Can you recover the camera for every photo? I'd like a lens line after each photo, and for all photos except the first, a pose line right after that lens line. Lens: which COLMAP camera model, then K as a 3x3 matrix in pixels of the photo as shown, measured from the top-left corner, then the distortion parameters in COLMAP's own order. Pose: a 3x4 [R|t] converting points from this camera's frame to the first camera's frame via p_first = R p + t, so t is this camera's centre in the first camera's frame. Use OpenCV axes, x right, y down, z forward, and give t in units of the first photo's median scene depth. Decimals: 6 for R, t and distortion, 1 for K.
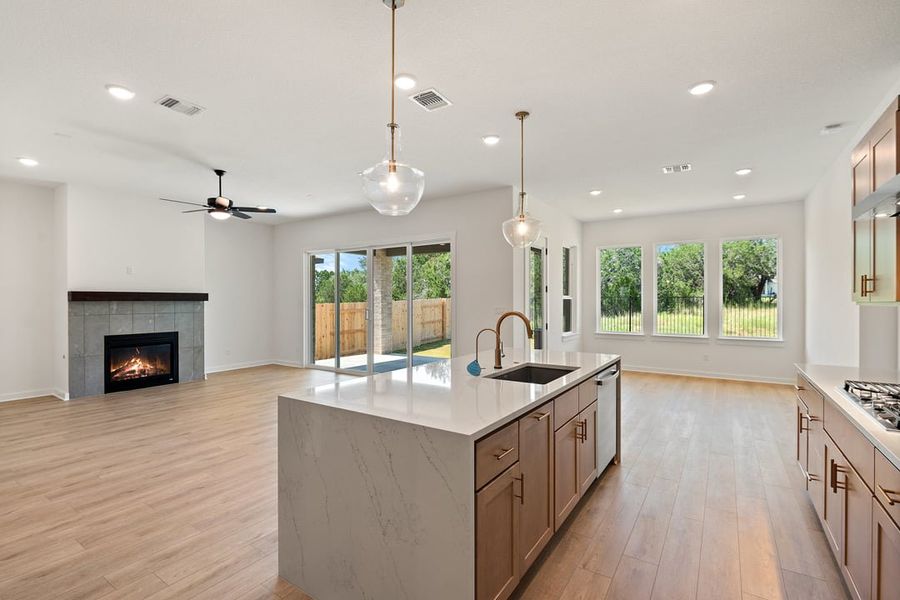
lens RADIAL K [[410.9, 0, 451.1], [0, 410.9, 300.8], [0, 0, 1]] dist [0.002625, -0.006255]
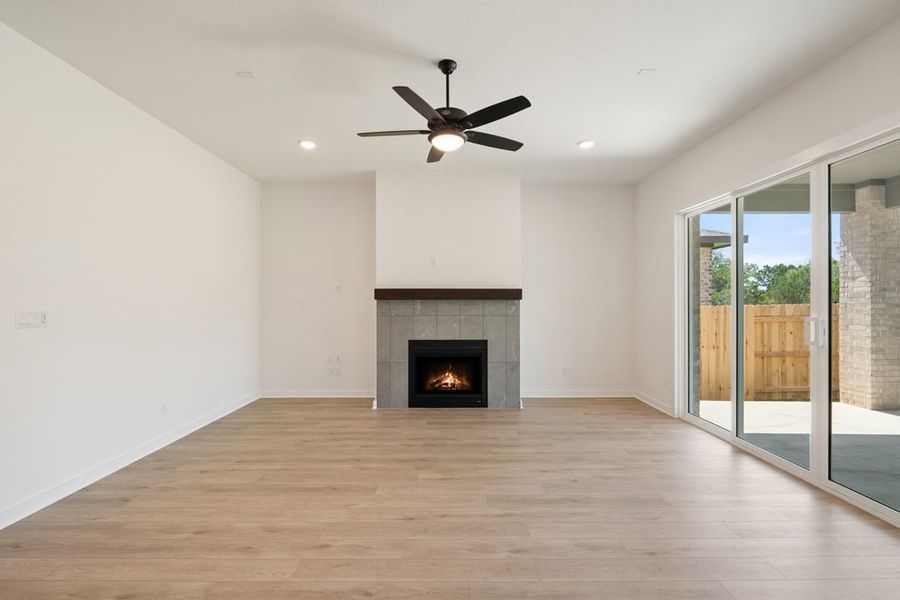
lens RADIAL K [[410.9, 0, 451.1], [0, 410.9, 300.8], [0, 0, 1]] dist [0.002625, -0.006255]
pose [[0.555439, -0.003931, -0.831548, -0.070278], [-0.001024, 0.999985, -0.005411, 0.006640], [0.831557, 0.003857, 0.555426, 0.520657]]
